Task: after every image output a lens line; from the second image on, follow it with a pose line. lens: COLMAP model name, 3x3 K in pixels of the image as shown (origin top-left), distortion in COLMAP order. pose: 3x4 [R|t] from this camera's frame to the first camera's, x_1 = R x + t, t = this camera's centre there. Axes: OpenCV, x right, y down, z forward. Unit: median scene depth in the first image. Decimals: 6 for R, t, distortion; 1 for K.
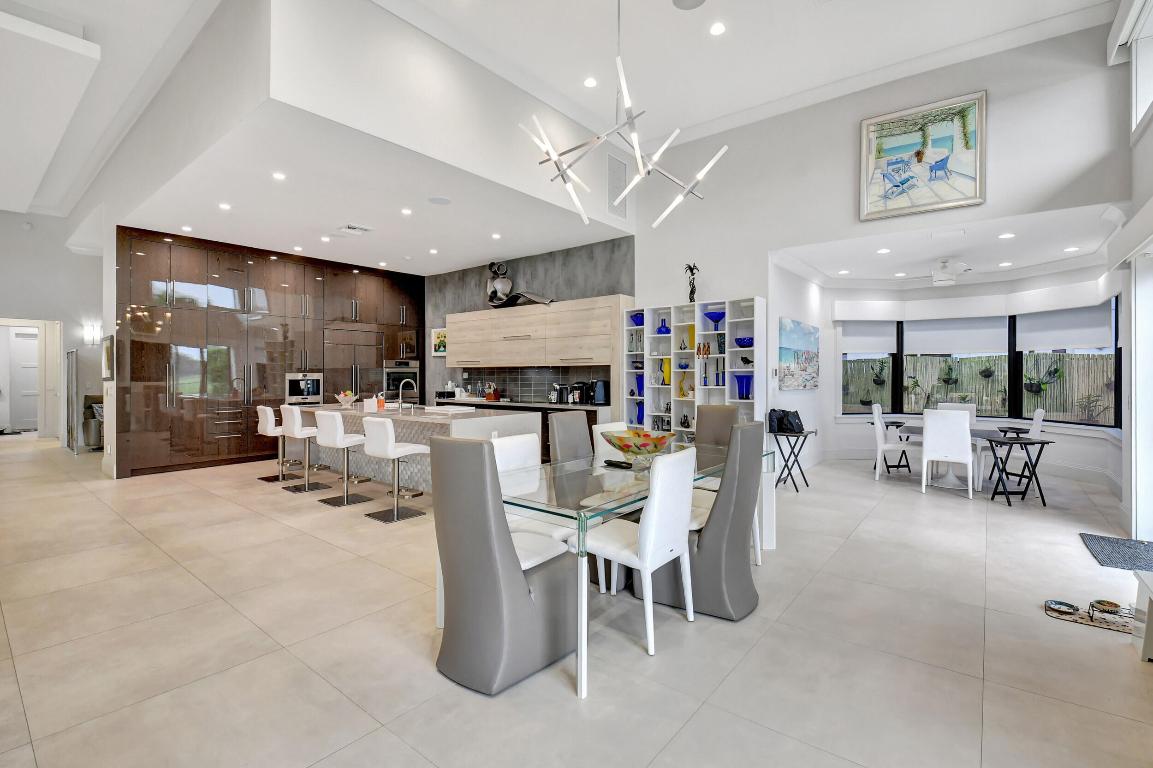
lens RADIAL K [[515.8, 0, 556.9], [0, 515.8, 365.7], [0, 0, 1]] dist [-0.005446, -0.010195]
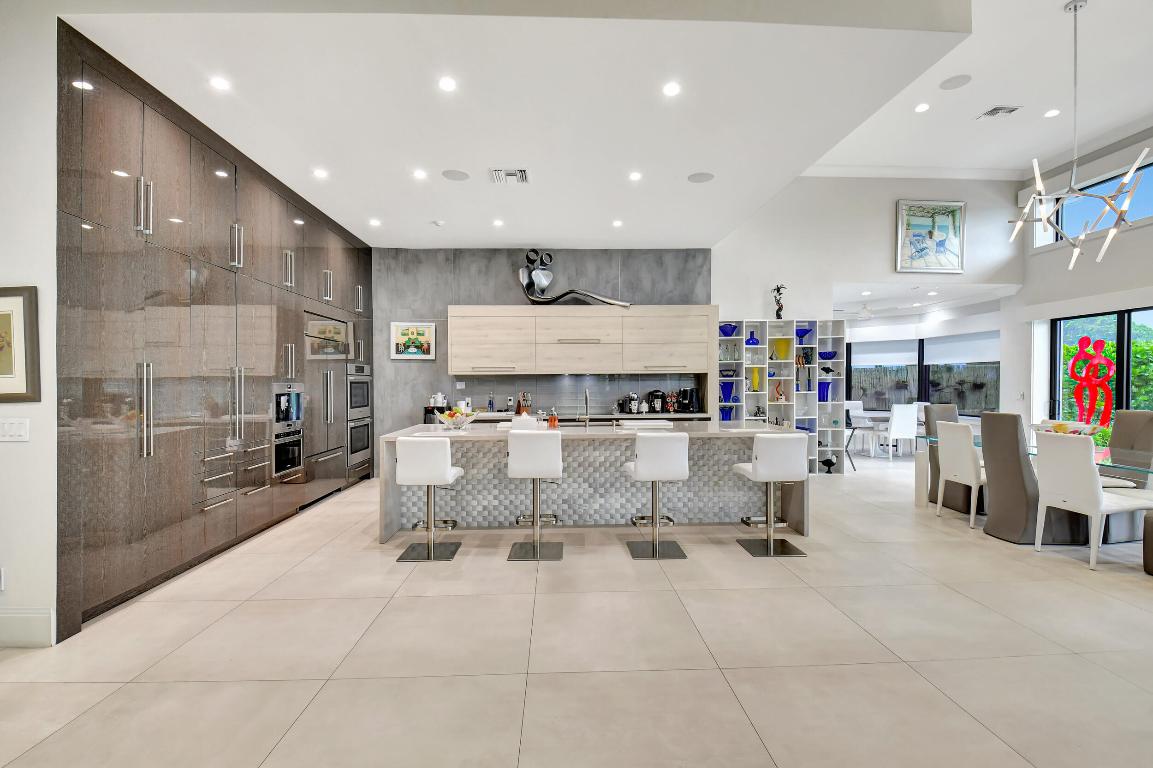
lens RADIAL K [[515.8, 0, 572.7], [0, 515.8, 382.9], [0, 0, 1]] dist [-0.005446, -0.010195]
pose [[0.752892, -0.002464, 0.658140, -0.734859], [-0.005172, 0.999940, 0.009660, 0.009659], [-0.658124, -0.010677, 0.752834, 0.385935]]
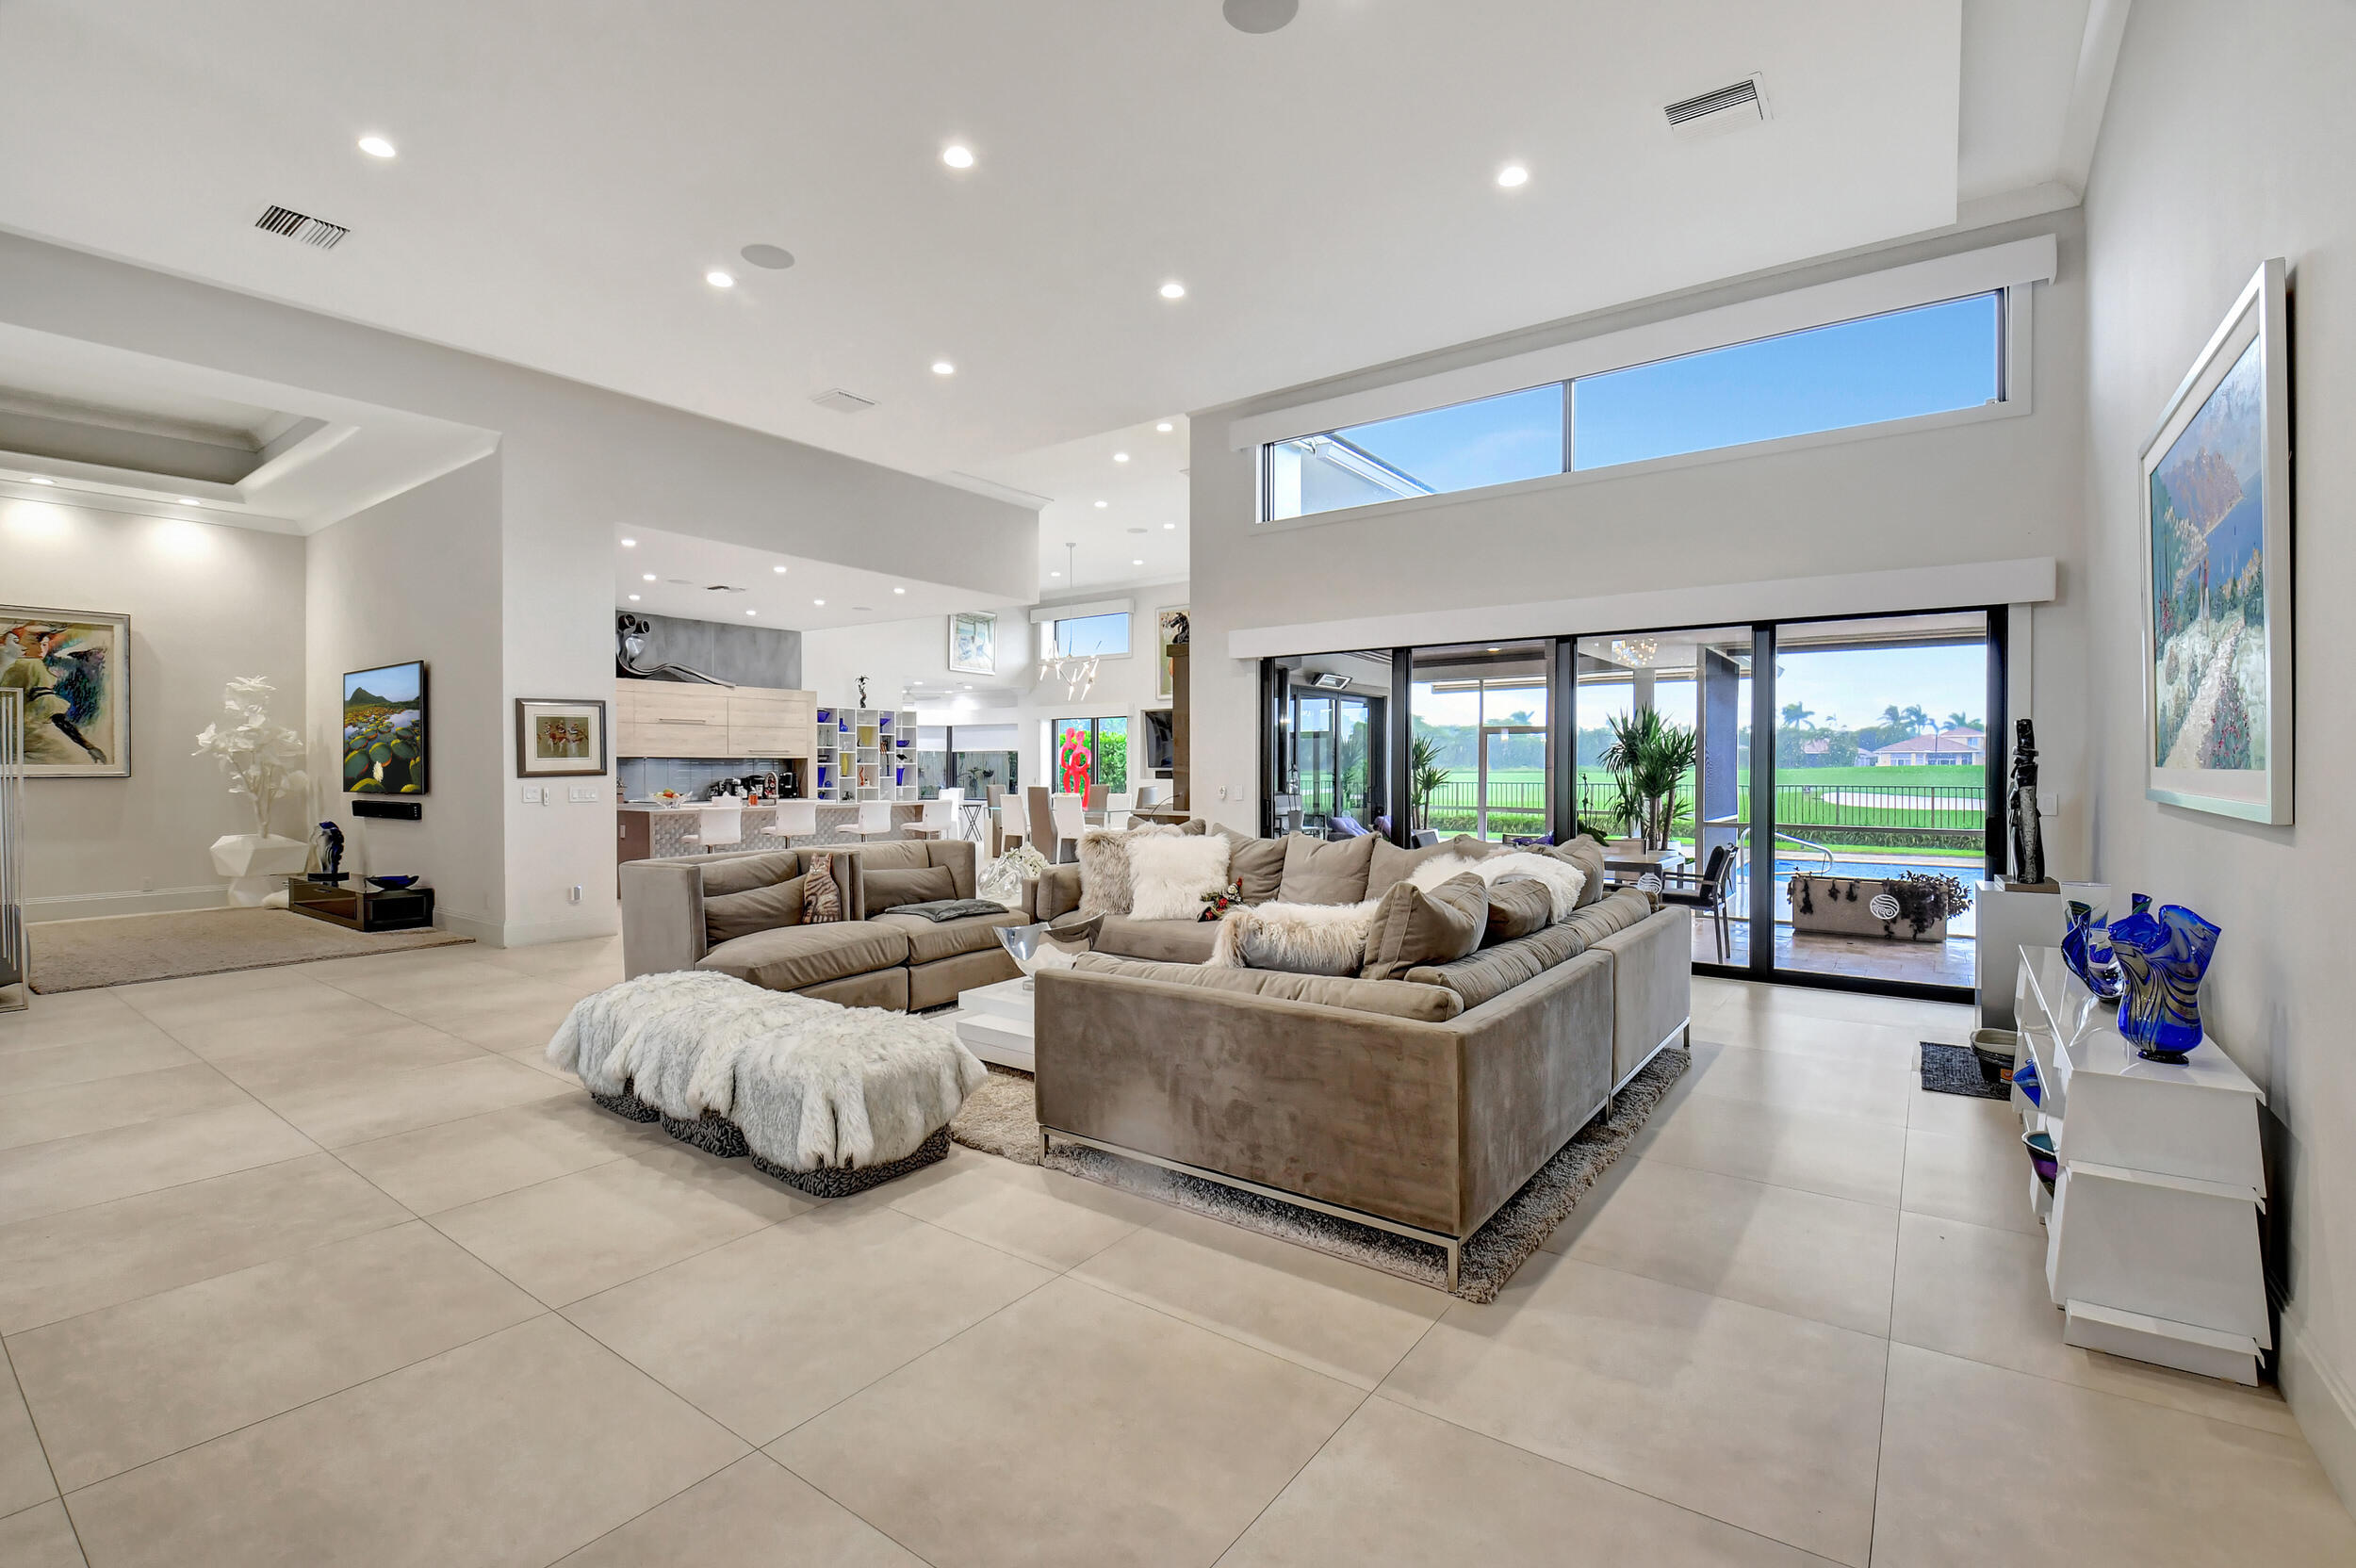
lens RADIAL K [[1053.9, 0, 1186.2], [0, 1053.9, 767.2], [0, 0, 1]] dist [-0.005446, -0.010195]
pose [[-0.058931, 0.004736, 0.998251, -1.958360], [-0.010832, 0.999927, -0.005383, 0.018967], [-0.998203, -0.011130, -0.058875, 0.346032]]
